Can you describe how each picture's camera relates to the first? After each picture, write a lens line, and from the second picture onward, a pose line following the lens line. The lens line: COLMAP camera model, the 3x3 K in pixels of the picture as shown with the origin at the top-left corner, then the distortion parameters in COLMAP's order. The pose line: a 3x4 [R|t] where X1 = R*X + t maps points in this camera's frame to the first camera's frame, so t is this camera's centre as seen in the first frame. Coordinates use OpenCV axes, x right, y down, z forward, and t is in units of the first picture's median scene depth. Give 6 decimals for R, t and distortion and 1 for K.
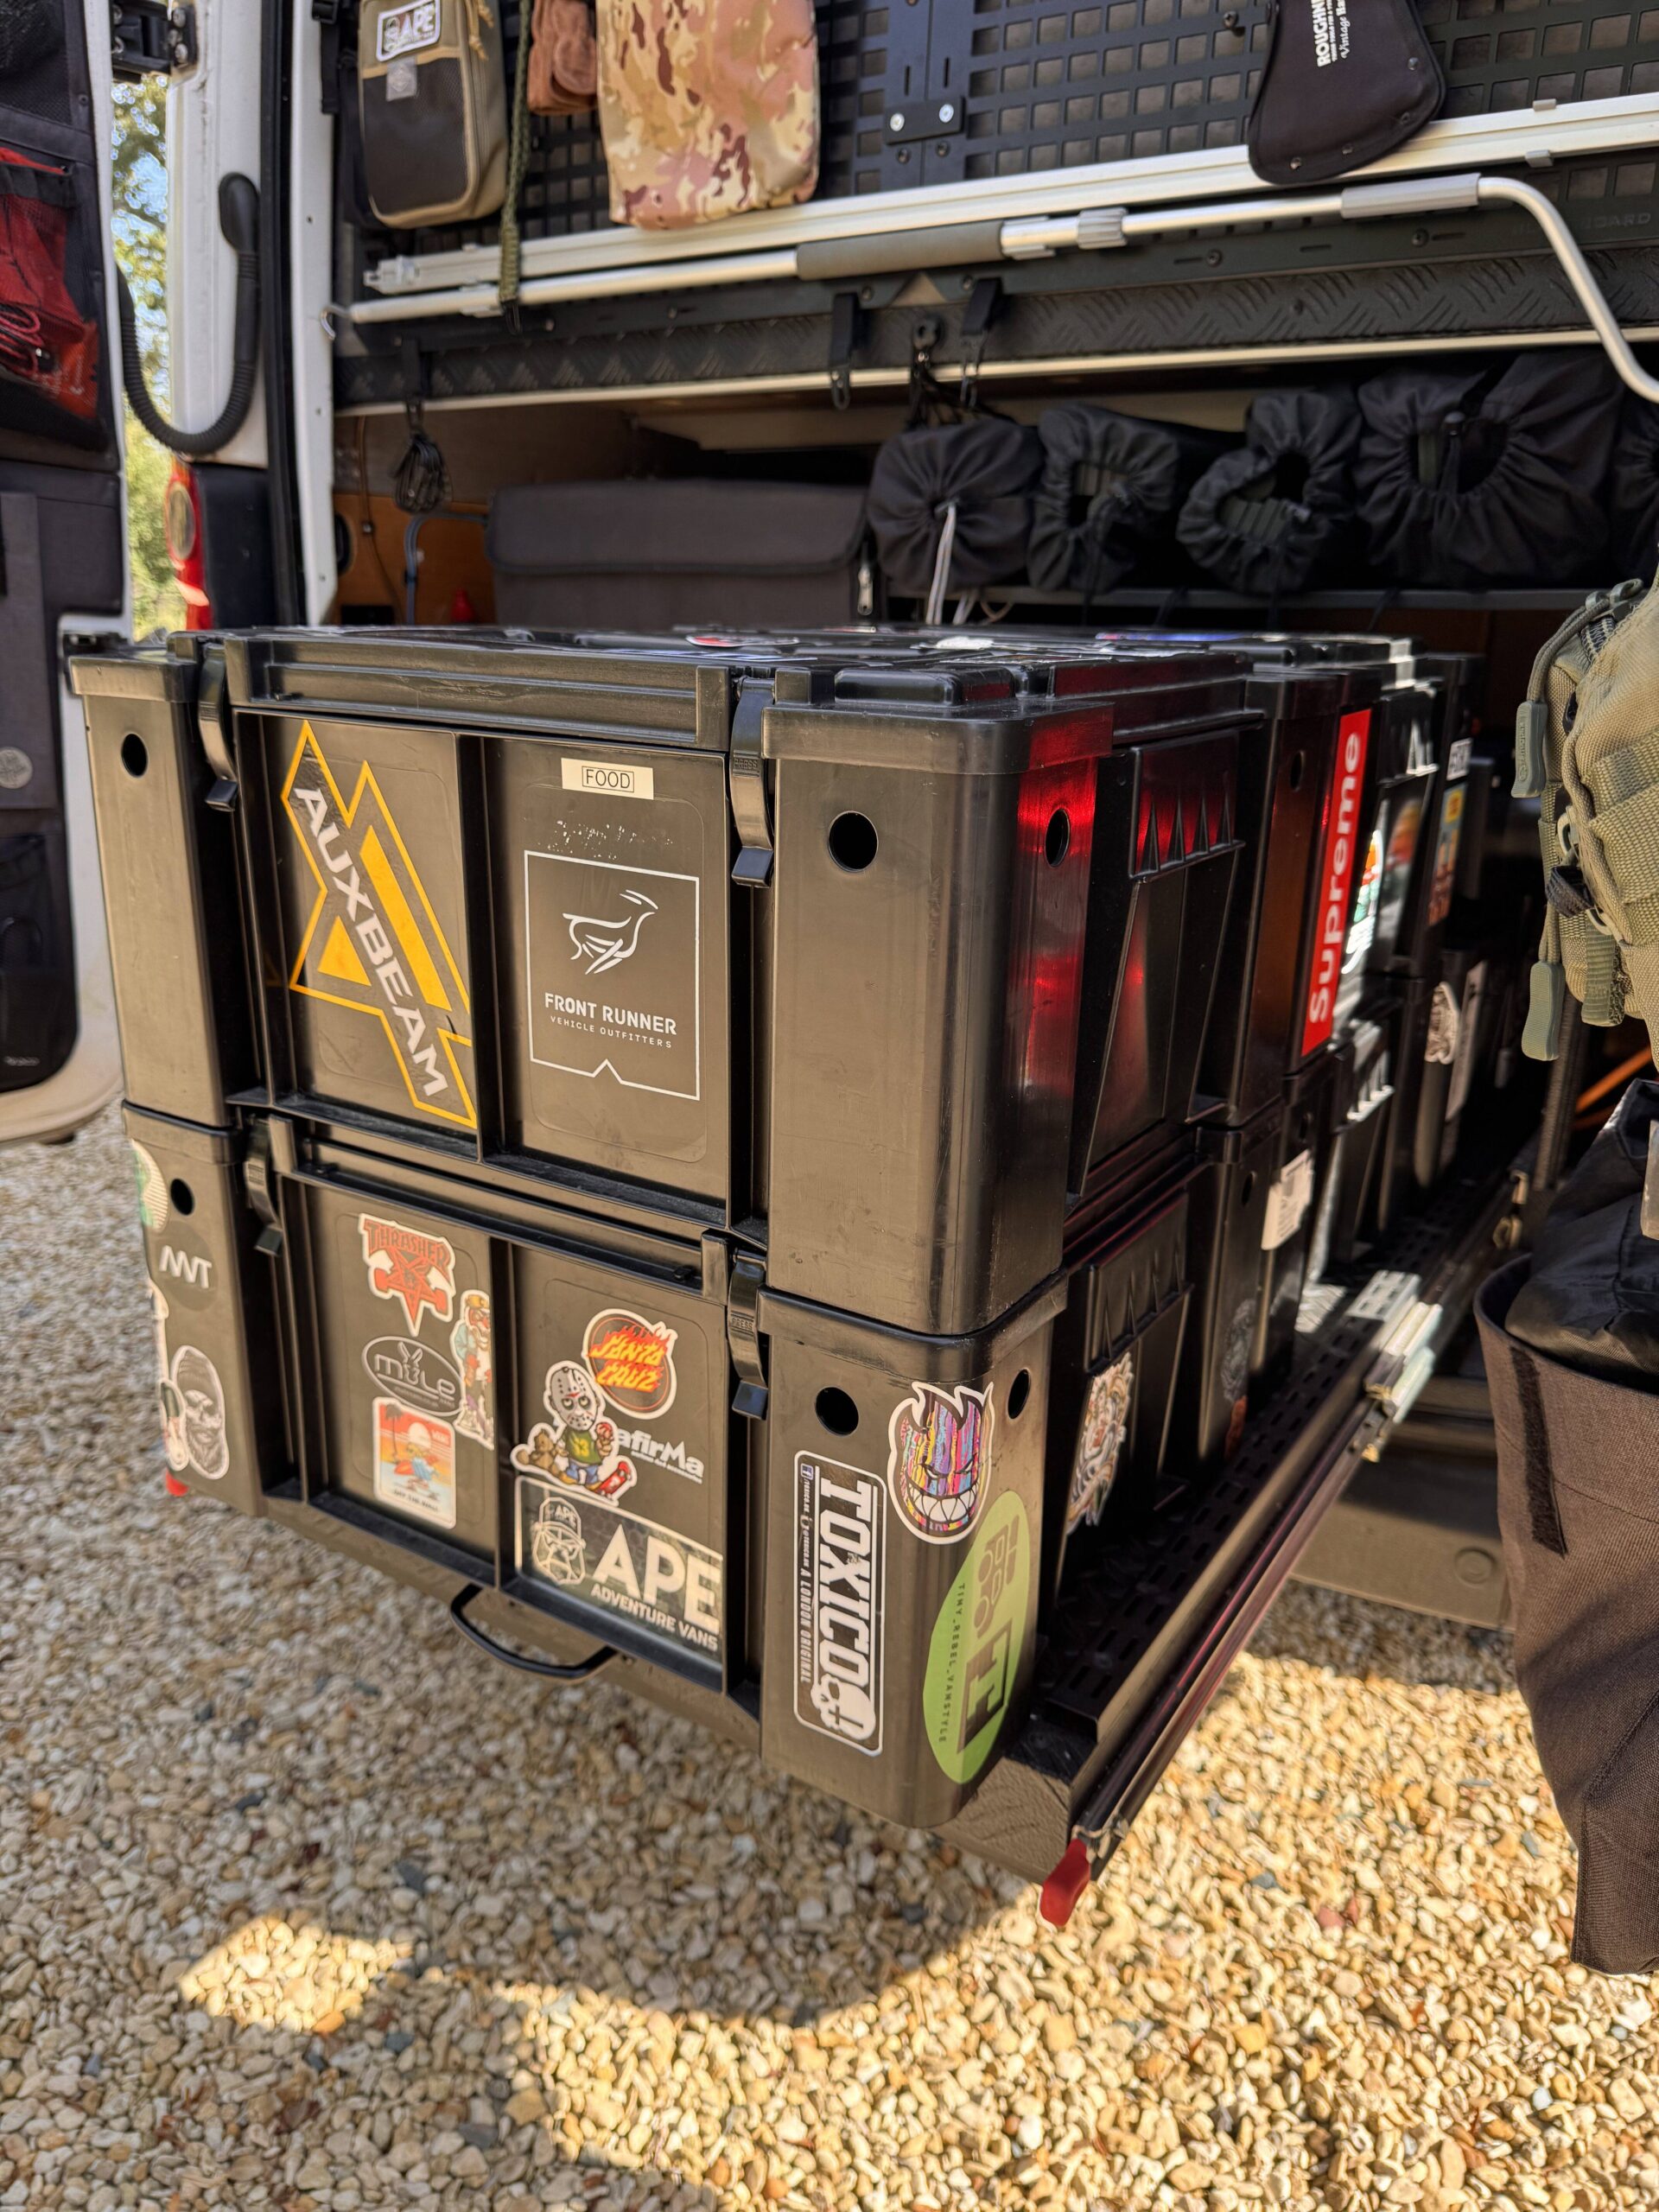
lens RADIAL K [[1562.8, 0, 813.1], [0, 1562.8, 1106.3], [0, 0, 1]] dist [0.036820, -0.049034]
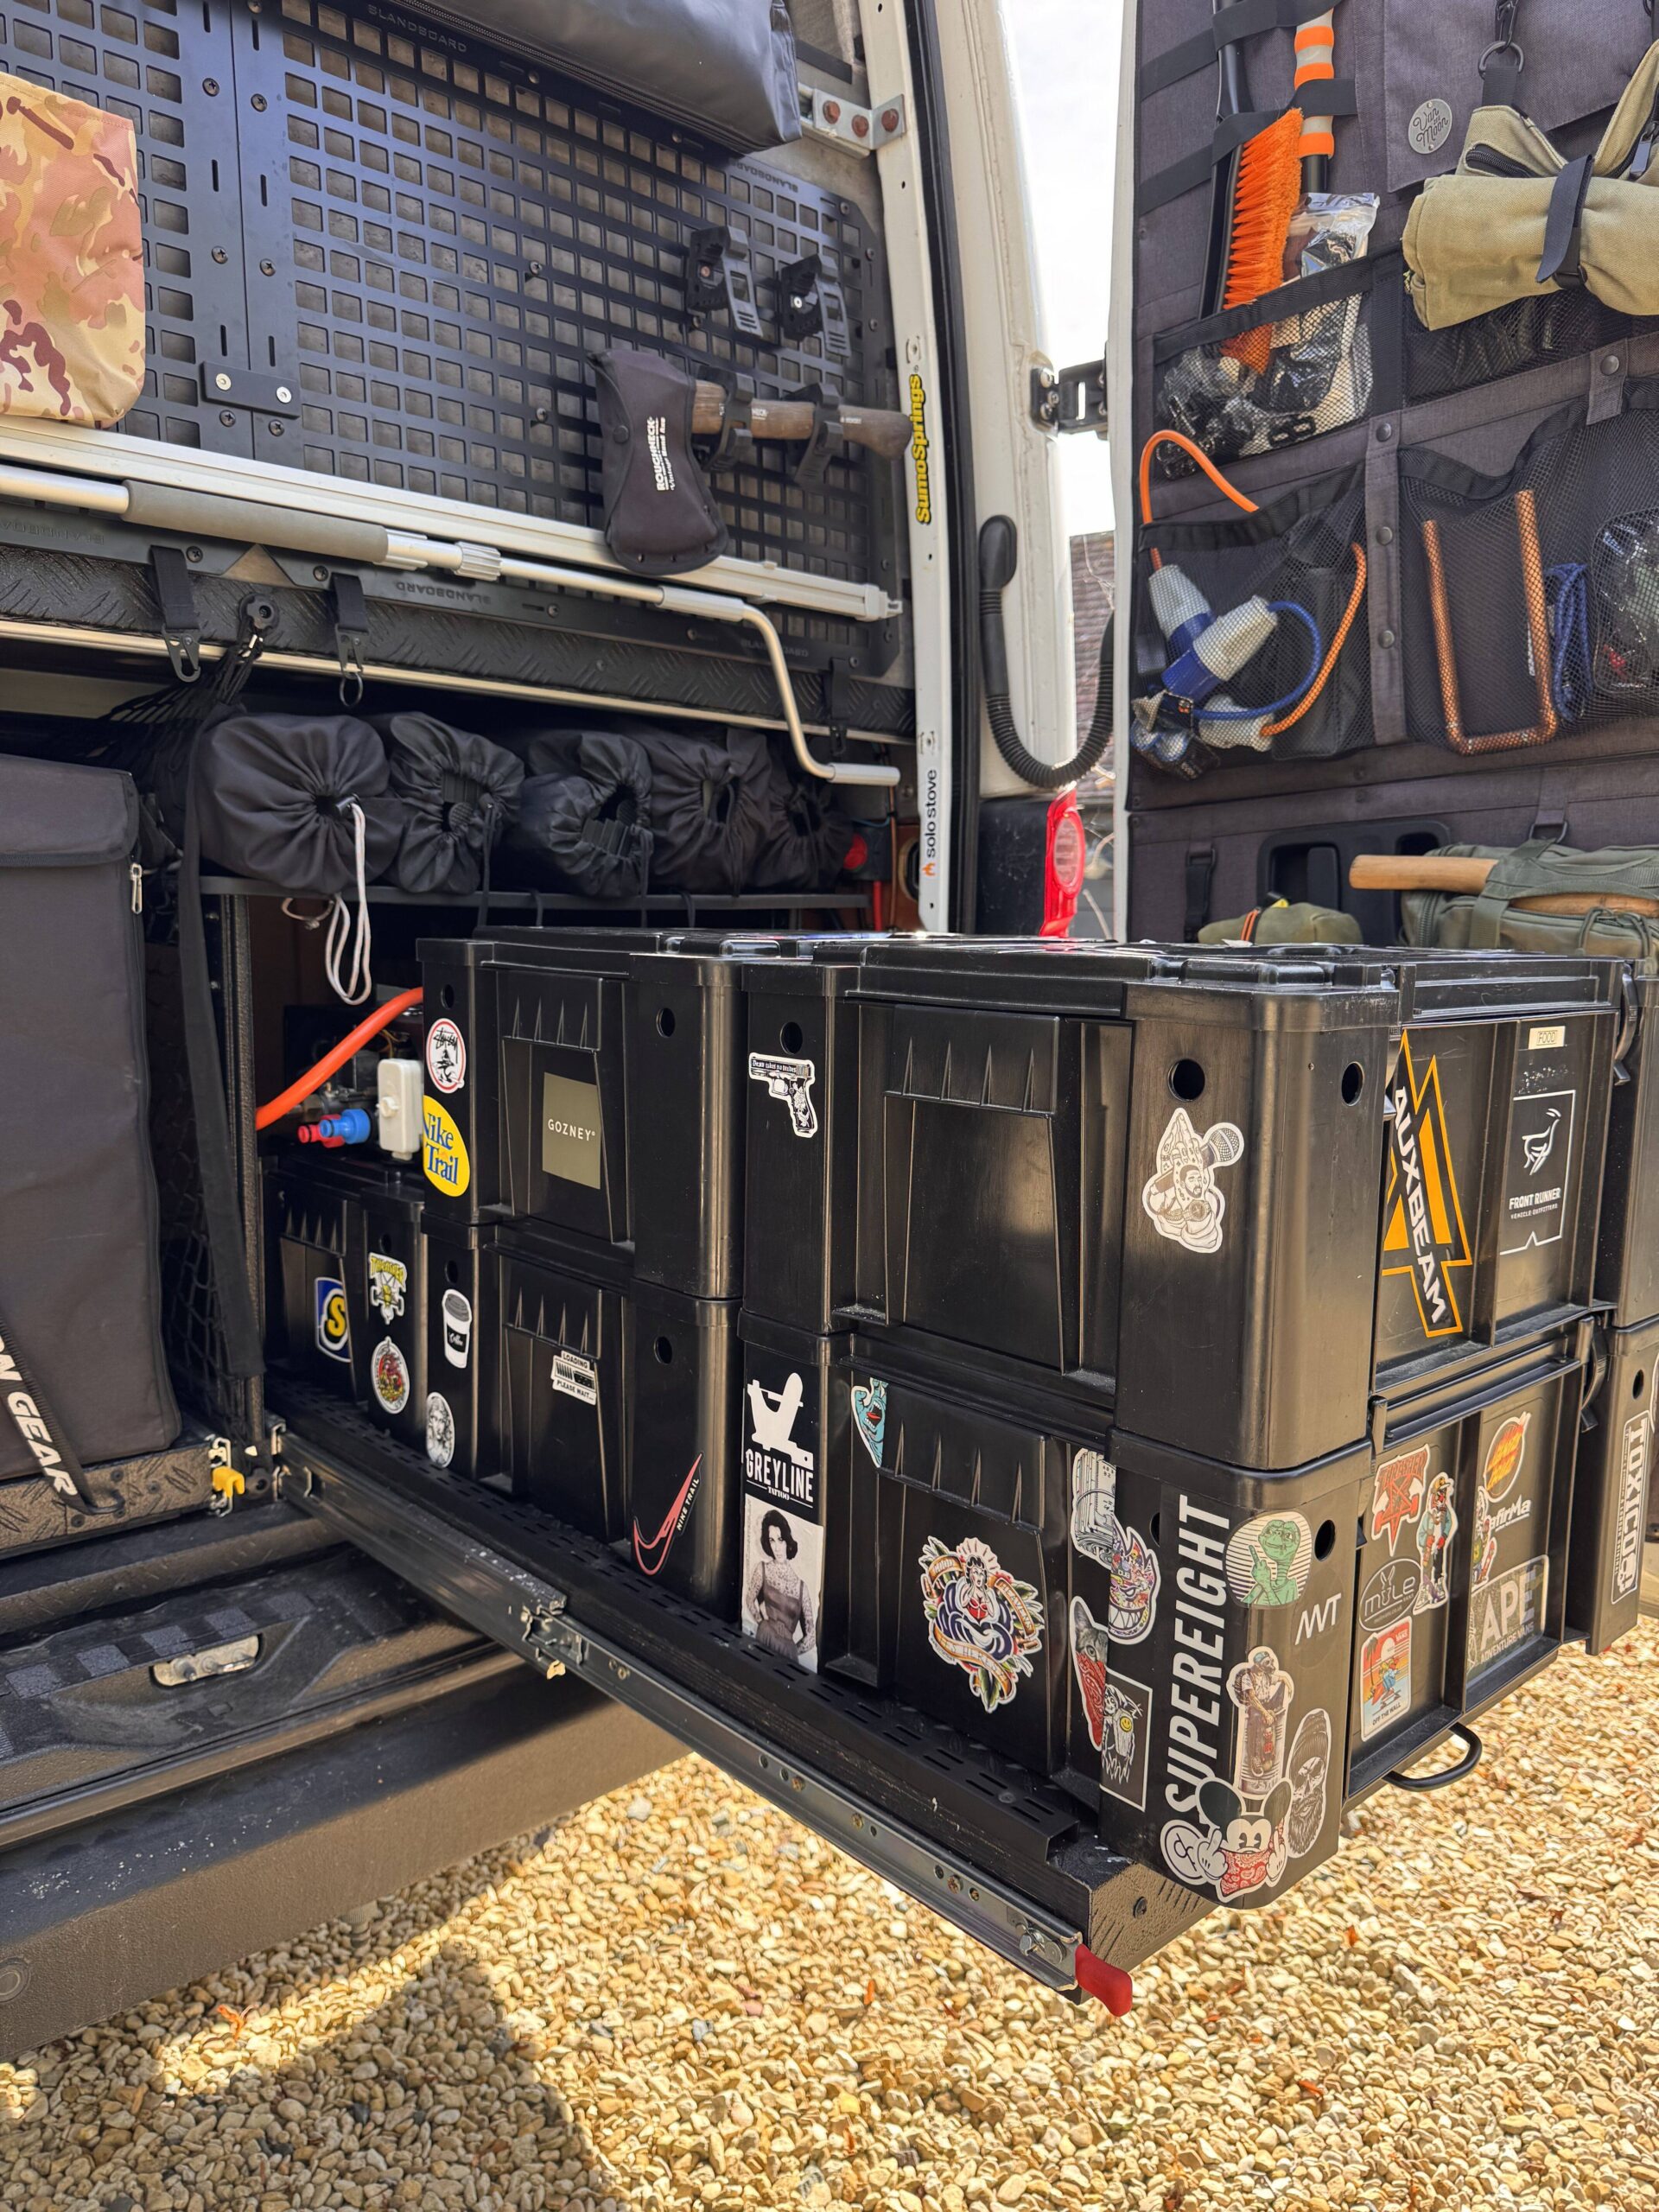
lens RADIAL K [[1562.8, 0, 819.8], [0, 1562.8, 1131.1], [0, 0, 1]] dist [0.036820, -0.049034]
pose [[0.249885, -0.152927, 0.956123, -0.689556], [0.289845, 0.953984, 0.076833, -0.173725], [-0.923876, 0.257928, 0.282712, 0.490429]]
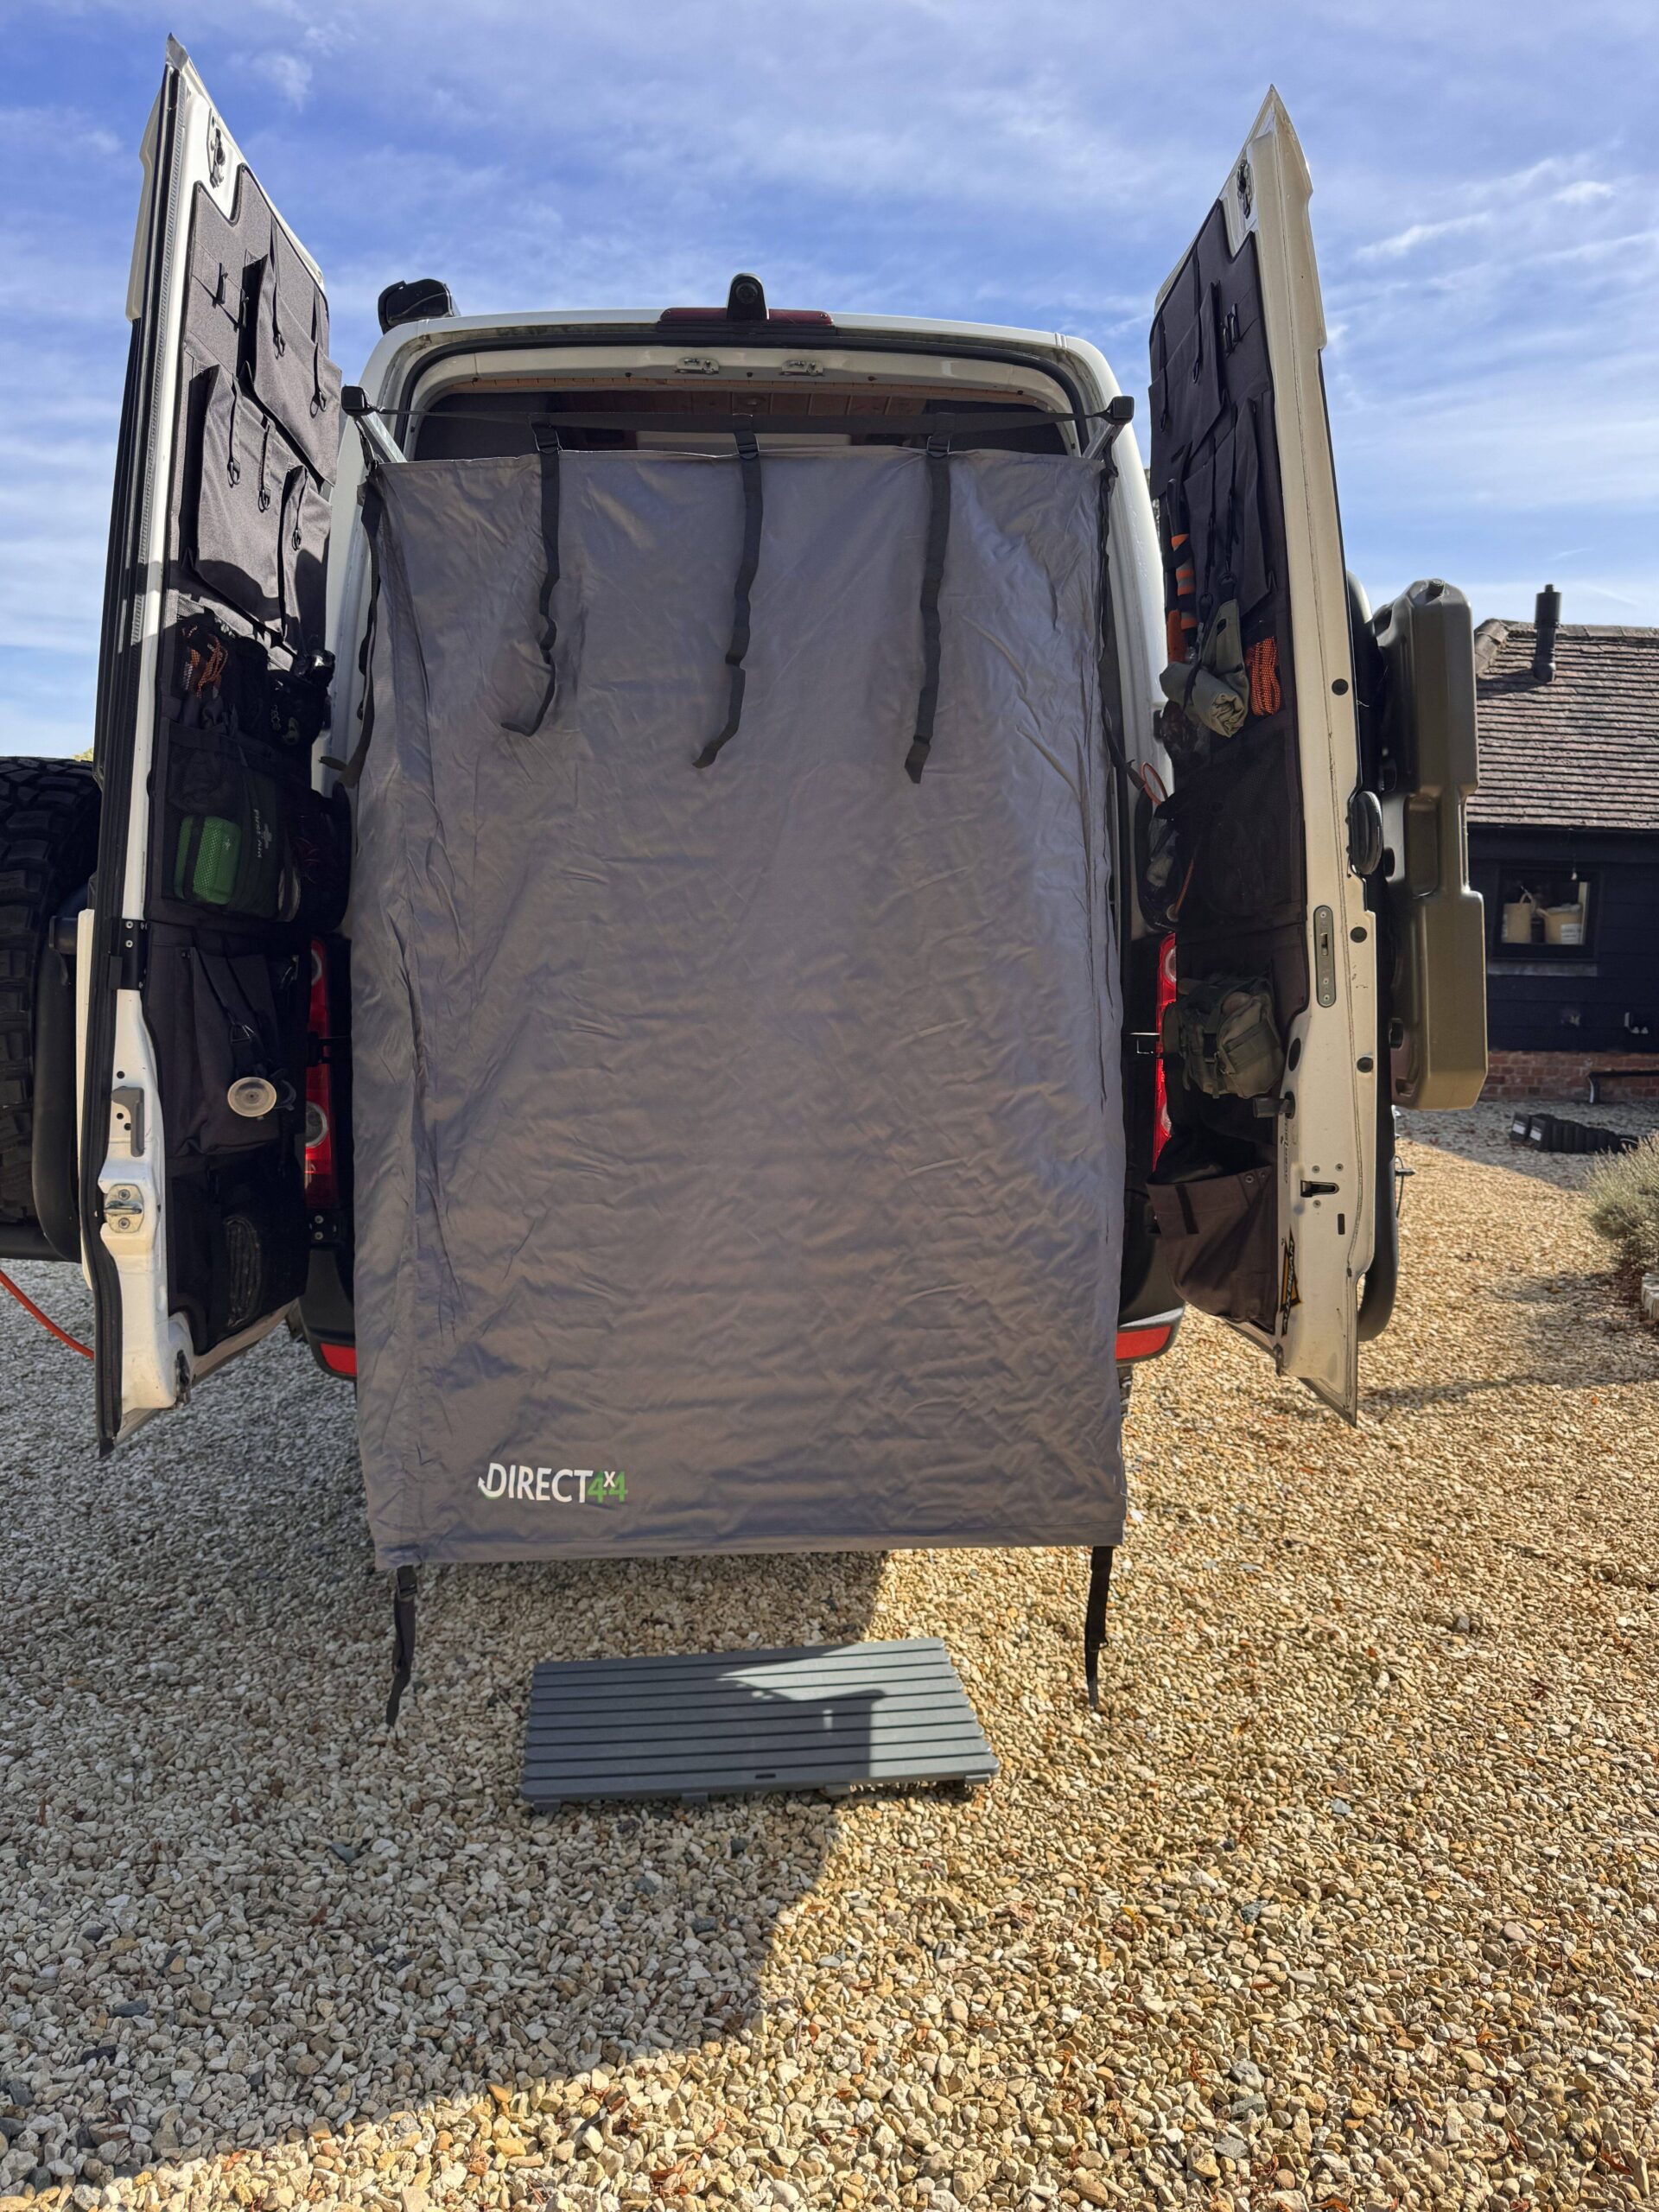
lens RADIAL K [[1562.8, 0, 823.5], [0, 1562.8, 1100.6], [0, 0, 1]] dist [0.036820, -0.049034]
pose [[0.806240, -0.086679, 0.585204, -1.118579], [0.199861, 0.970956, -0.131533, 0.123531], [-0.556806, 0.223007, 0.800147, -0.749167]]
